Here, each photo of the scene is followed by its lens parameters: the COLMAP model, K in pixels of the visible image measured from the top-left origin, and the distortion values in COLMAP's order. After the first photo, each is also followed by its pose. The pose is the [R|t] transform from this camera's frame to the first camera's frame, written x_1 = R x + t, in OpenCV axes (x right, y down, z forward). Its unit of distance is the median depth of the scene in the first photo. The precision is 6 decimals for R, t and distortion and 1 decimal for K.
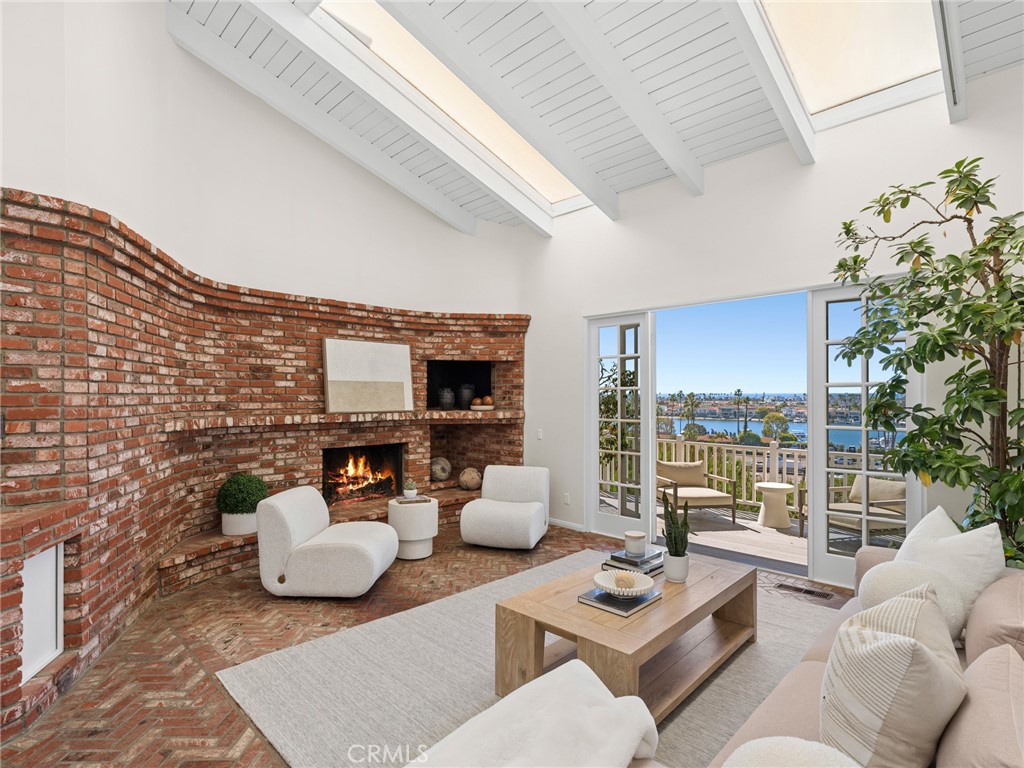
lens RADIAL K [[517.4, 0, 510.3], [0, 517.4, 398.4], [0, 0, 1]] dist [-0.003026, -0.000357]
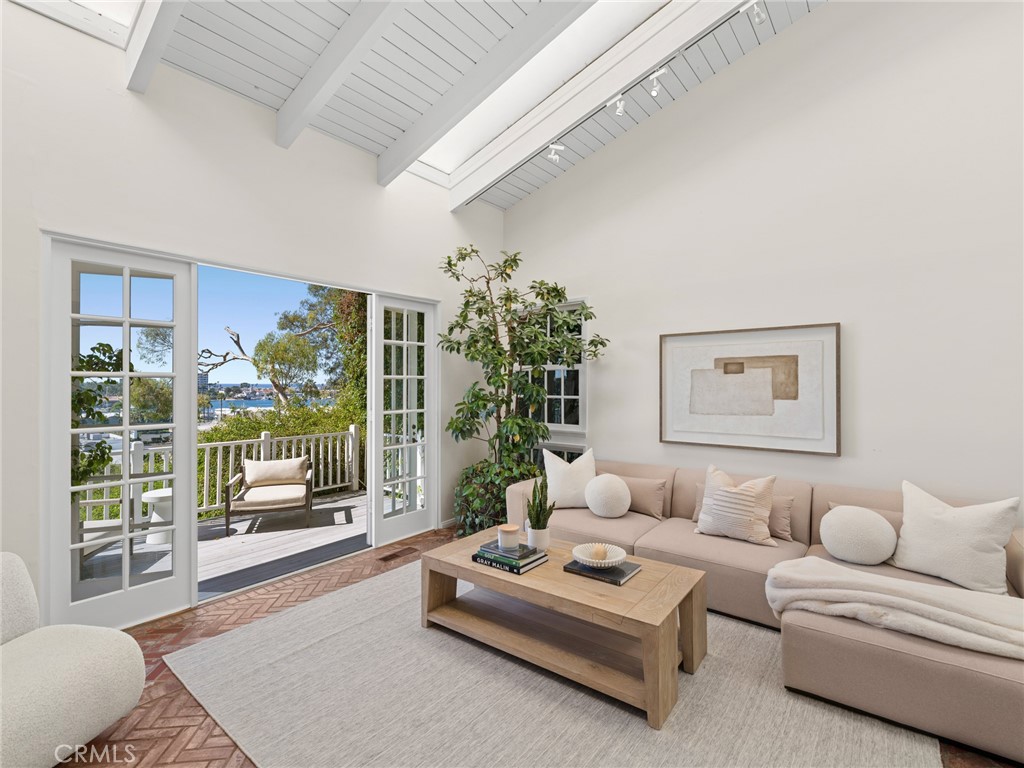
lens RADIAL K [[469.4, 0, 512.0], [0, 469.4, 384.0], [0, 0, 1]] dist [0.003322, 0.000261]
pose [[-0.094890, 0.003486, 0.995482, -0.339368], [0.006053, 0.999977, -0.002924, -0.003573], [-0.995469, 0.005748, -0.094909, 0.565318]]
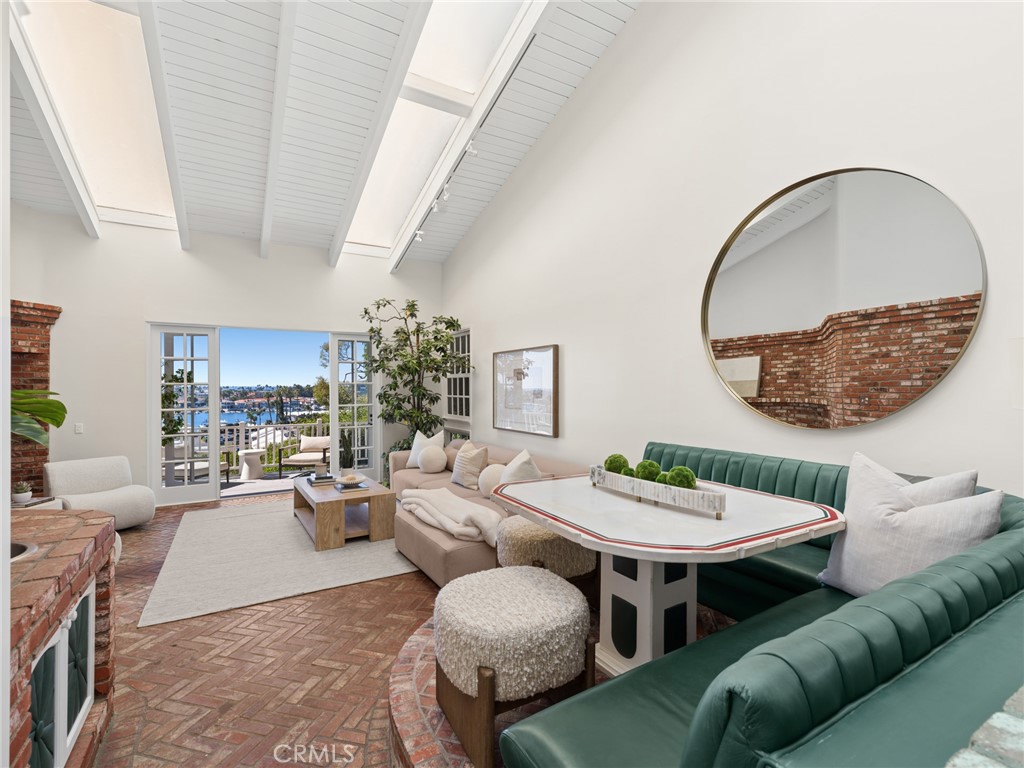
lens RADIAL K [[469.4, 0, 512.0], [0, 469.4, 384.0], [0, 0, 1]] dist [0.003322, 0.000261]
pose [[0.254705, 0.005565, 0.967003, -0.634160], [0.008566, 0.999931, -0.008011, -0.003054], [-0.966981, 0.010324, 0.254640, -0.047628]]
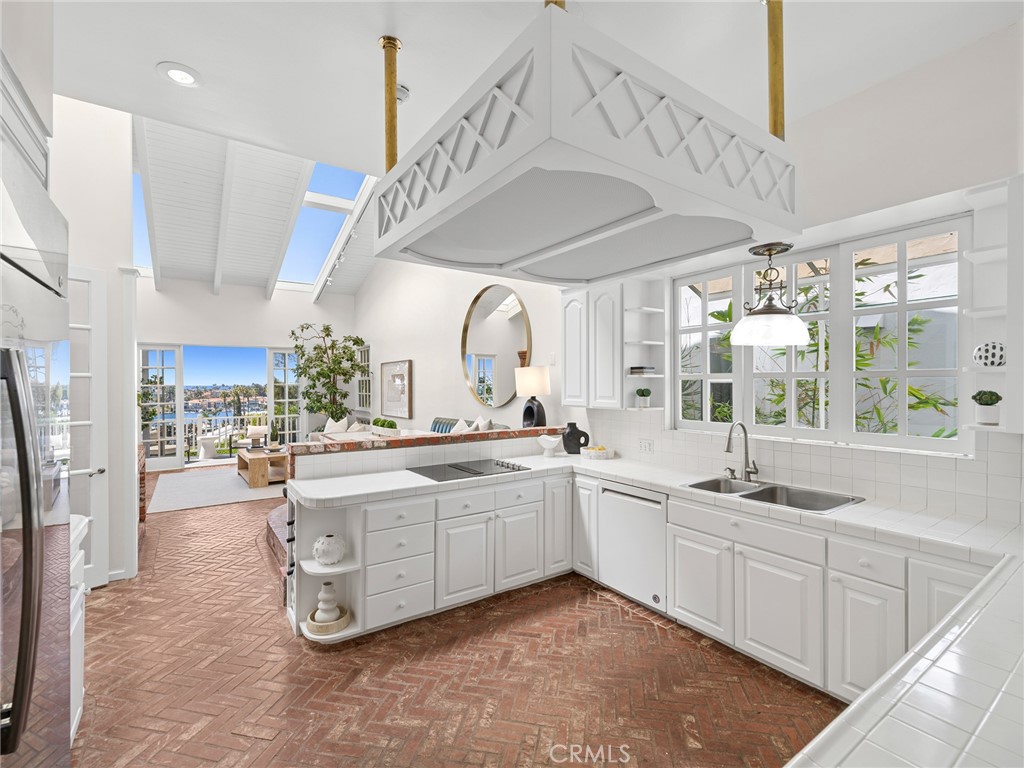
lens RADIAL K [[464.5, 0, 506.7], [0, 464.5, 382.1], [0, 0, 1]] dist [0.007777, -0.000028]
pose [[0.190493, 0.004789, 0.981677, -1.034593], [0.013349, 0.999883, -0.007468, -0.003504], [-0.981598, 0.014527, 0.190407, -0.428208]]
